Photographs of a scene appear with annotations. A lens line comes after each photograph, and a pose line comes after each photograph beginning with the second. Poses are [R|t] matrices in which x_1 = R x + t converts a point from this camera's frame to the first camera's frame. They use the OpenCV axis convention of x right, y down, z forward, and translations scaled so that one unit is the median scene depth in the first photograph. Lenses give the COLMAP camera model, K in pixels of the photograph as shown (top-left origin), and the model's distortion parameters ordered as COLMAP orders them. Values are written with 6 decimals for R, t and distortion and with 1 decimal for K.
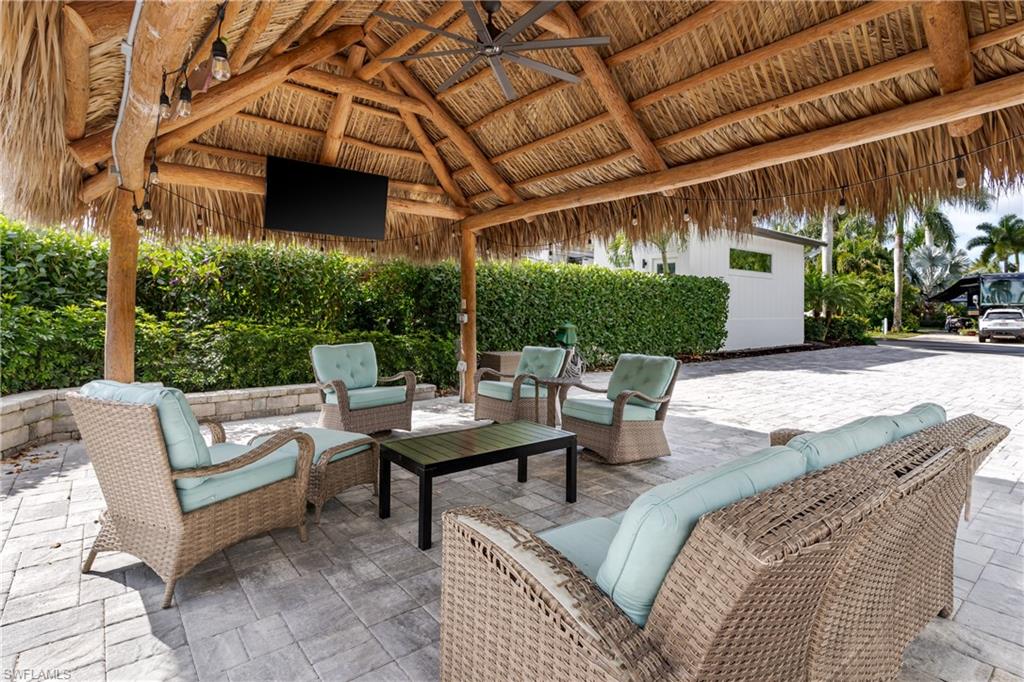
lens RADIAL K [[506.6, 0, 512.7], [0, 506.6, 305.1], [0, 0, 1]] dist [0.000851, 0.000245]
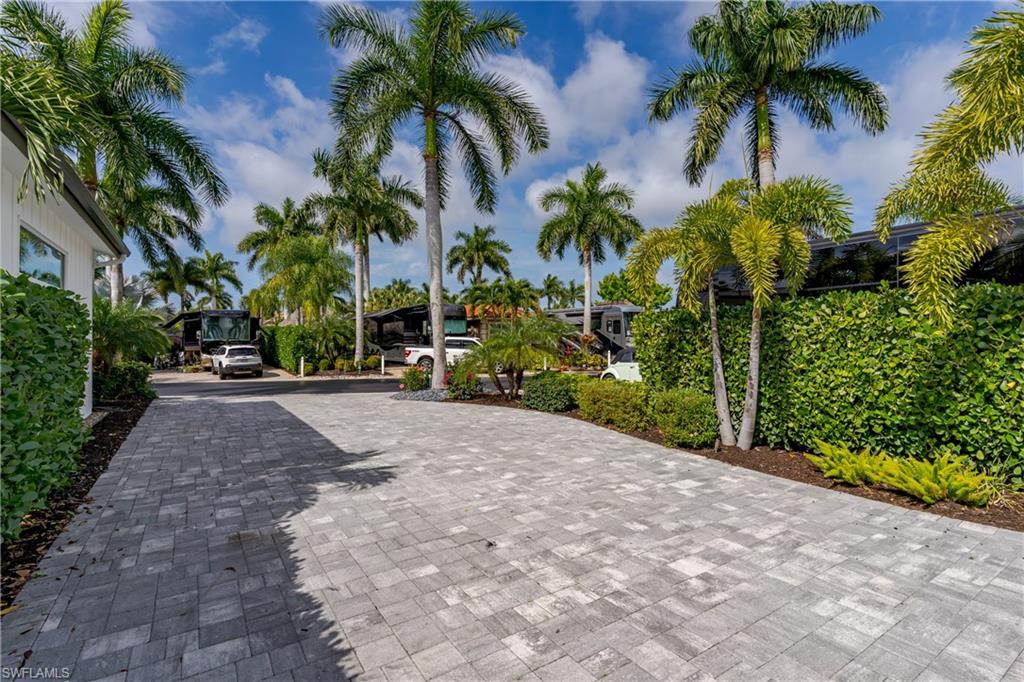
lens RADIAL K [[493.1, 0, 511.4], [0, 493.1, 318.1], [0, 0, 1]] dist [-0.000033, 0.000367]
pose [[0.102595, 0.033758, 0.994150, 0.030497], [0.001580, 0.999417, -0.034100, -0.009955], [-0.994722, 0.005069, 0.102482, 0.304157]]
